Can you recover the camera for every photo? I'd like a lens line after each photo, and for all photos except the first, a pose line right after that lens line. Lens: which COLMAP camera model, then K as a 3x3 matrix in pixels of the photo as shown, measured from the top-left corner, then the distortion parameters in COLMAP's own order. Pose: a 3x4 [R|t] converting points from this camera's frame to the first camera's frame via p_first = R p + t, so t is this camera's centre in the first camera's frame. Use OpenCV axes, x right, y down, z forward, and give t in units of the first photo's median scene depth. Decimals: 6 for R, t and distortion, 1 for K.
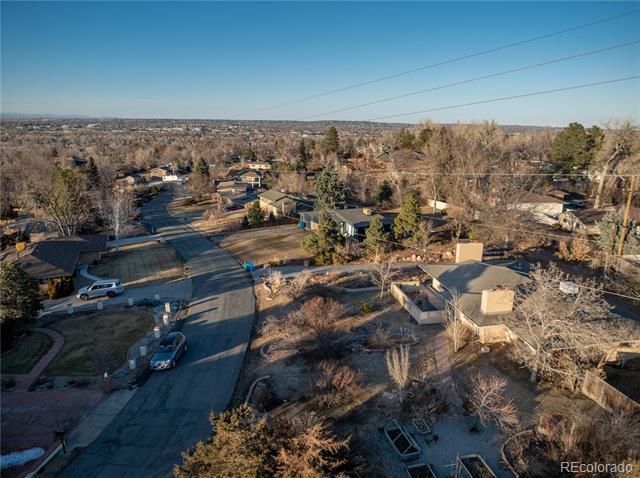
lens RADIAL K [[454.9, 0, 320.0], [0, 454.9, 239.0], [0, 0, 1]] dist [-0.042620, 0.008345]
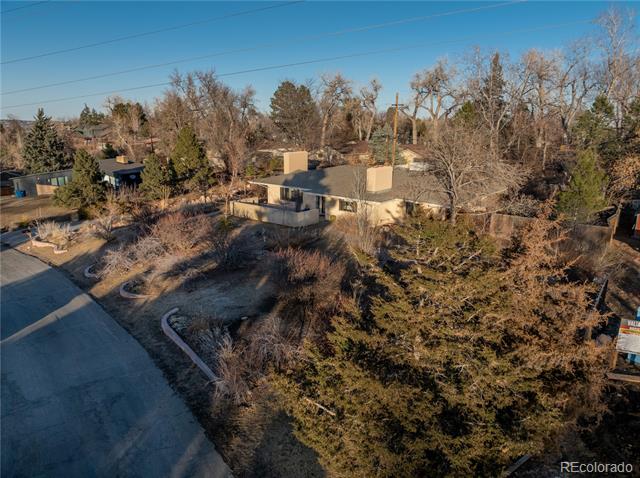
lens RADIAL K [[454.9, 0, 320.0], [0, 454.9, 239.0], [0, 0, 1]] dist [-0.042620, 0.008345]
pose [[0.769578, -0.159947, 0.618196, -0.166749], [0.158433, 0.985677, 0.057795, 0.101536], [-0.618586, 0.053465, 0.783896, 0.190131]]
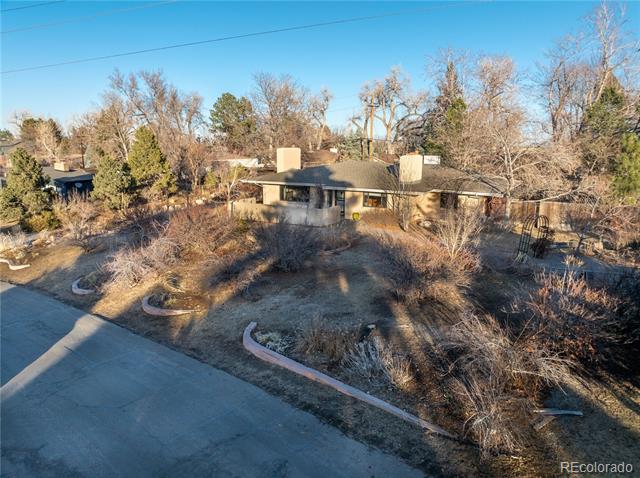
lens RADIAL K [[454.9, 0, 320.0], [0, 454.9, 239.0], [0, 0, 1]] dist [-0.042620, 0.008345]
pose [[0.642945, -0.154835, 0.750099, -0.196650], [0.190563, 0.980895, 0.039136, 0.108671], [-0.741828, 0.117778, 0.660167, 0.324117]]
